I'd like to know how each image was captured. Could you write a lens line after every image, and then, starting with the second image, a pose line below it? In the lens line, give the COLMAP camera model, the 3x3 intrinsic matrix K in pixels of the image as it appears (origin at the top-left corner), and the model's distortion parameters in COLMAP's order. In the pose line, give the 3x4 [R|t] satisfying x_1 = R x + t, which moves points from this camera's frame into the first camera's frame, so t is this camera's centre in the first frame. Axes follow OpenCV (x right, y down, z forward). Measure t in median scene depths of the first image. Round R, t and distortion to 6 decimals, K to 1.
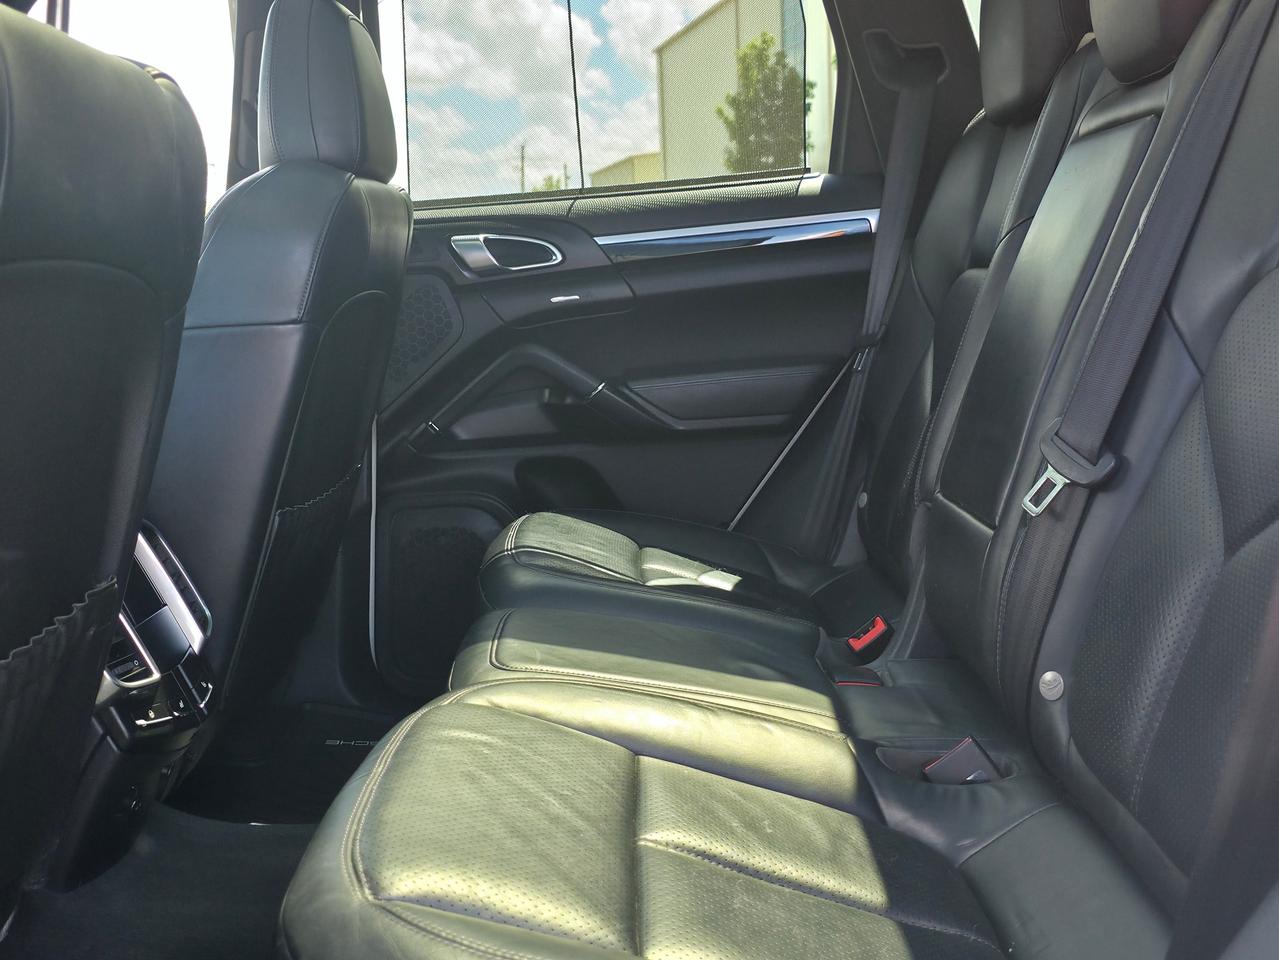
lens RADIAL K [[1317.6, 0, 627.8], [0, 1317.6, 478.5], [0, 0, 1]] dist [0.061460, 0.000000]
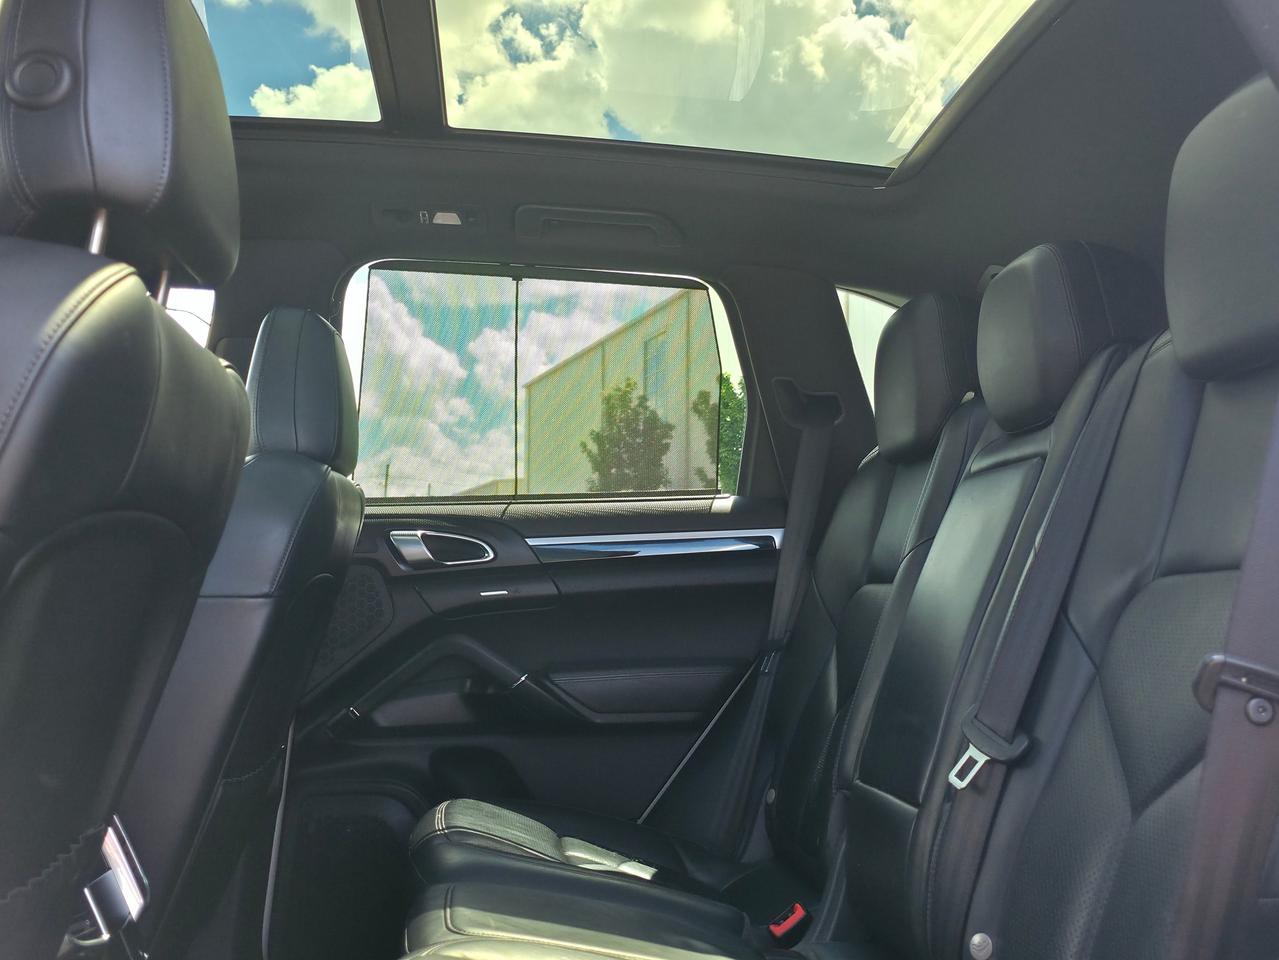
lens RADIAL K [[1317.6, 0, 642.4], [0, 1317.6, 476.8], [0, 0, 1]] dist [0.061460, 0.000000]
pose [[0.991347, 0.062213, 0.115585, -0.065951], [-0.032185, 0.968876, -0.245445, 0.033734], [-0.127258, 0.239602, 0.962495, -0.072211]]
